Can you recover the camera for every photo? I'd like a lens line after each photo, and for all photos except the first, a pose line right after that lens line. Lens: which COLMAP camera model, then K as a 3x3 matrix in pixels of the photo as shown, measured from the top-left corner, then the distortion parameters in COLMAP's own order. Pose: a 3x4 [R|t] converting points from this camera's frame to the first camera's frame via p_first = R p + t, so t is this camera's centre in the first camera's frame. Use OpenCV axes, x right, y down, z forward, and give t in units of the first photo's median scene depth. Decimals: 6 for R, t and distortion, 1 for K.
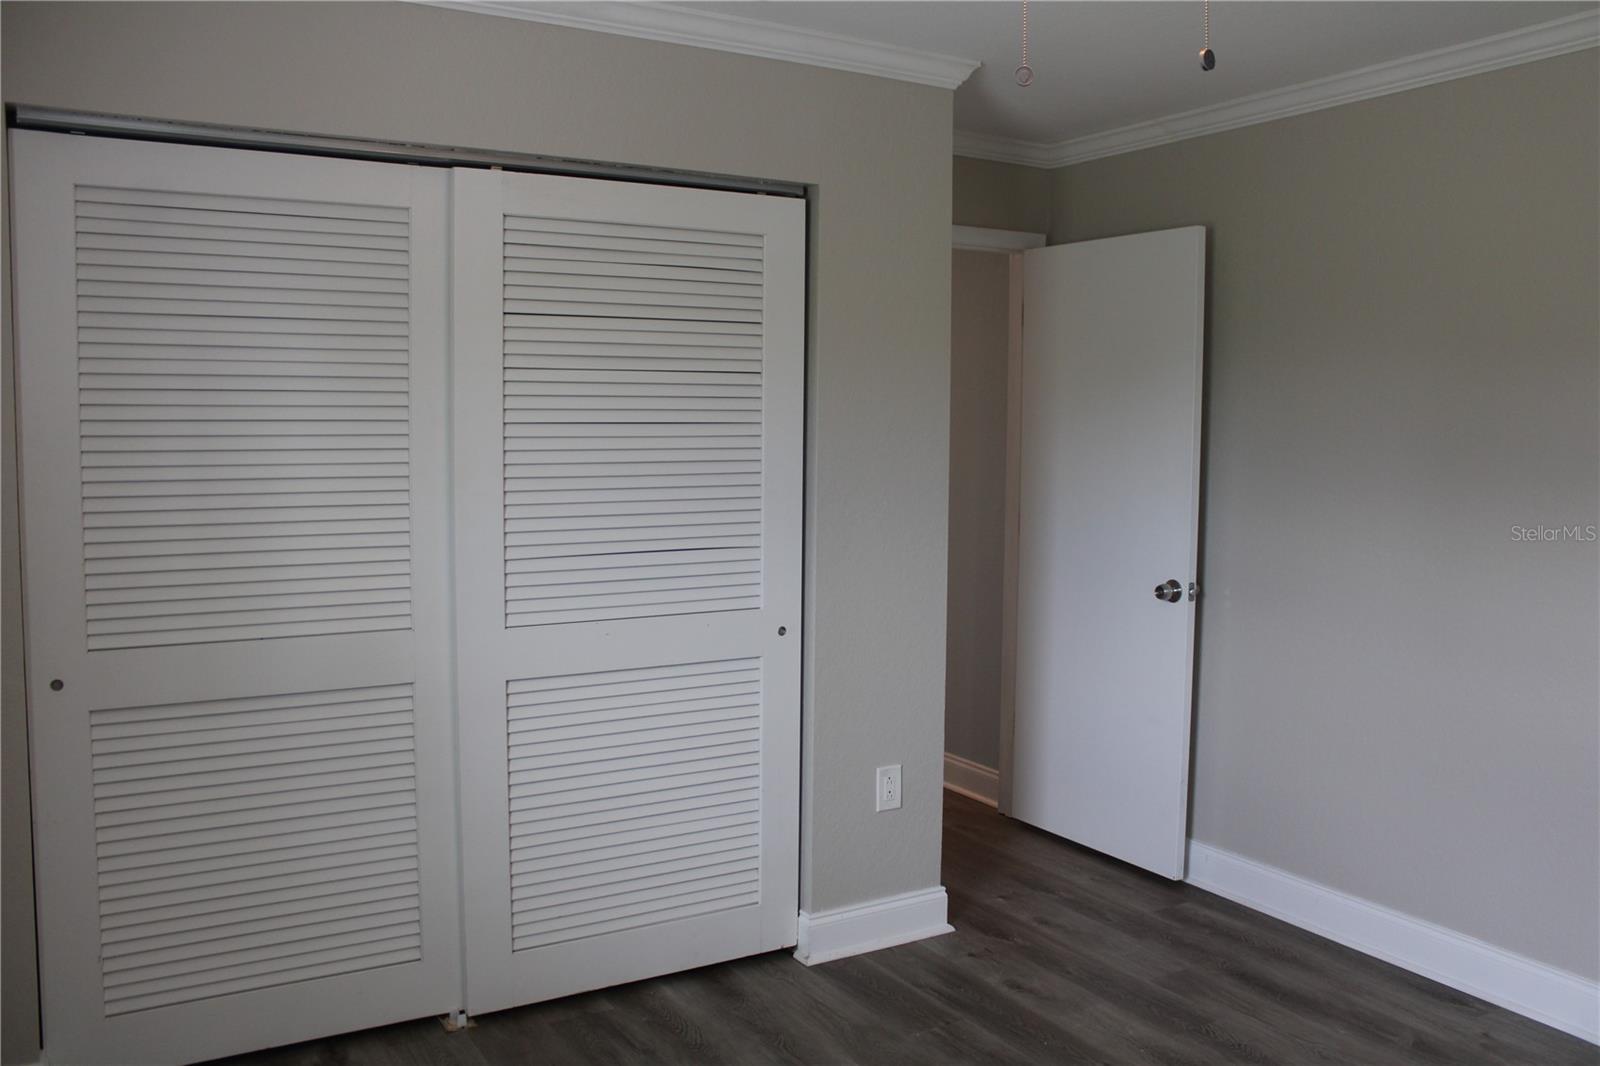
lens RADIAL K [[1343.3, 0, 822.0], [0, 1343.3, 509.5], [0, 0, 1]] dist [-0.151235, 0.134897]
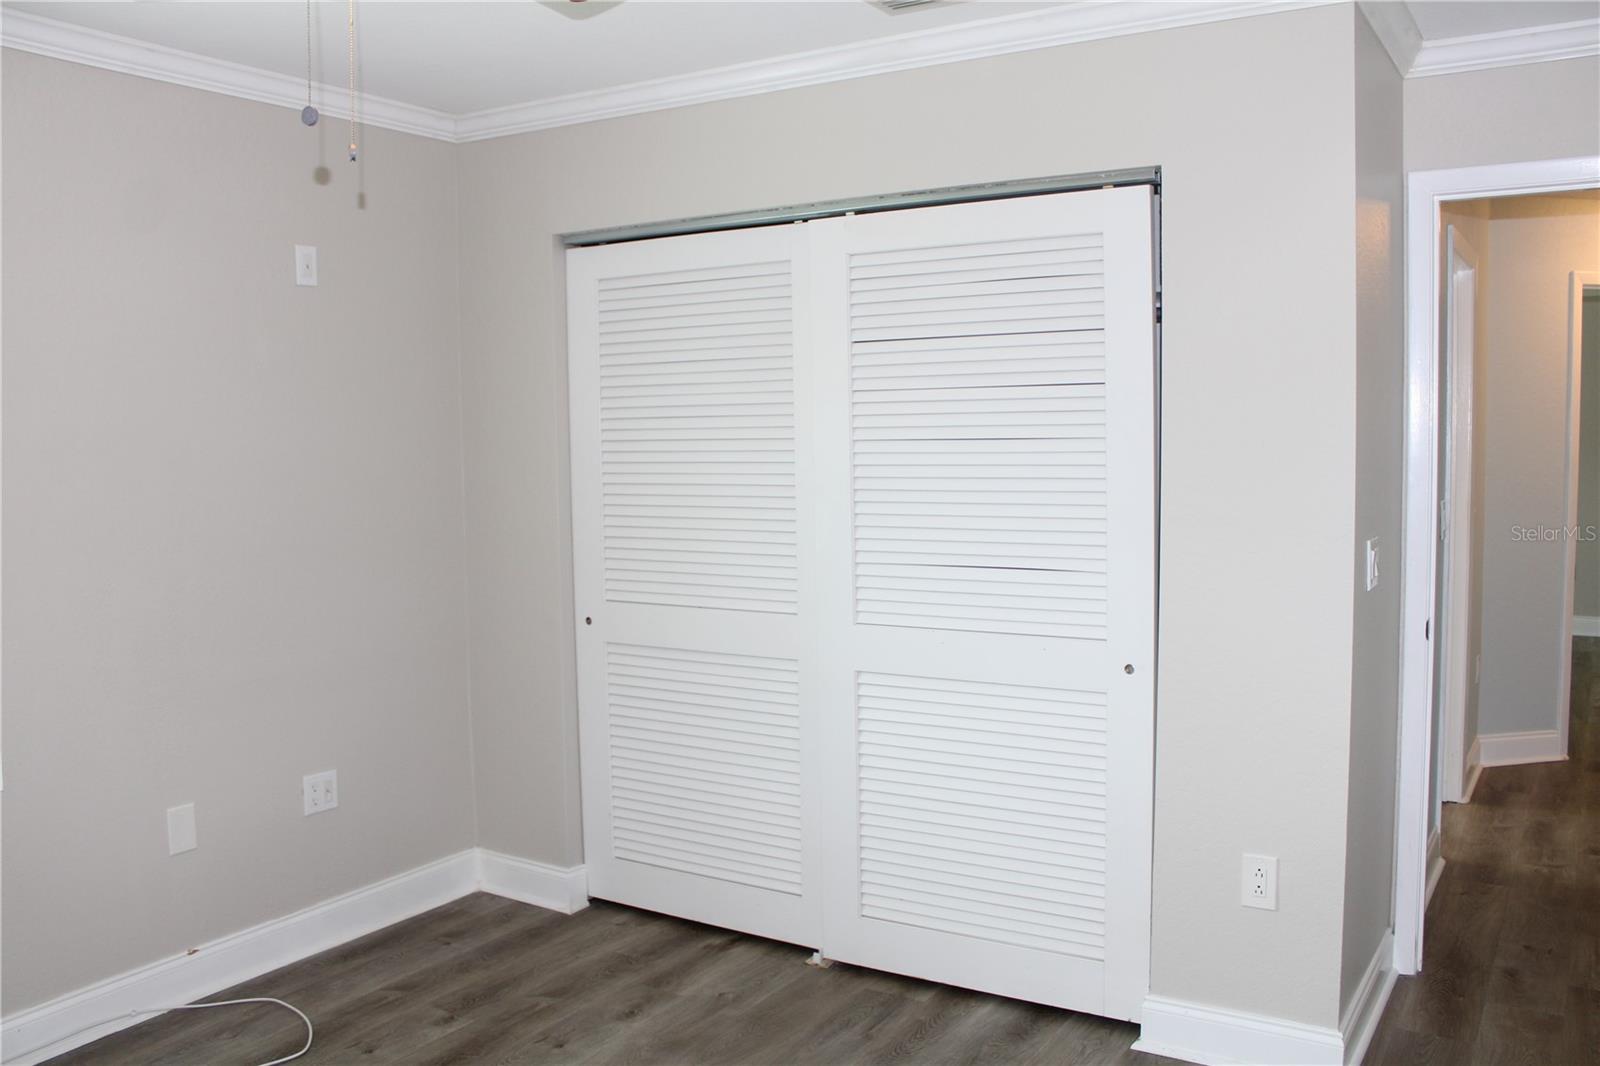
lens RADIAL K [[1343.3, 0, 822.0], [0, 1343.3, 509.5], [0, 0, 1]] dist [-0.151235, 0.134897]
pose [[0.460578, 0.038048, -0.886803, 0.735344], [-0.044750, 0.998806, 0.019612, -0.027078], [0.886490, 0.030651, 0.461731, 0.446261]]
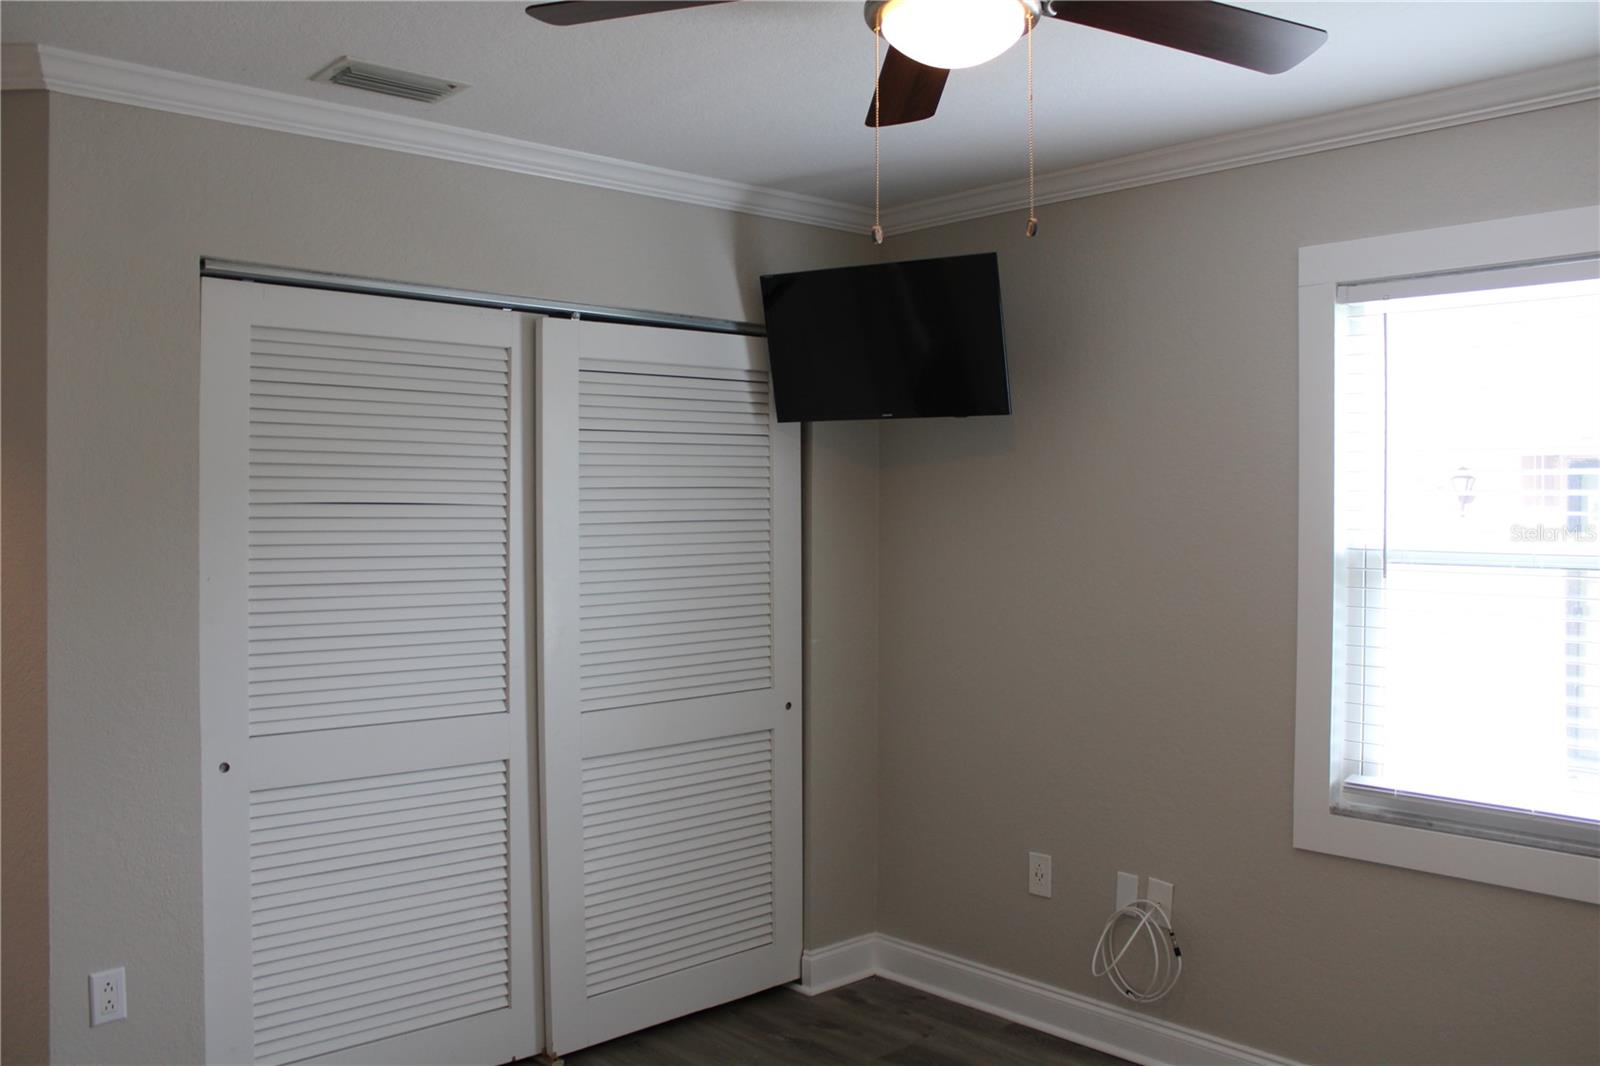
lens RADIAL K [[1343.3, 0, 822.0], [0, 1343.3, 509.5], [0, 0, 1]] dist [-0.151235, 0.134897]
pose [[0.977482, -0.006839, 0.210908, -0.276185], [0.023834, 0.996657, -0.078144, 0.011931], [-0.209668, 0.081411, 0.974377, -0.189286]]
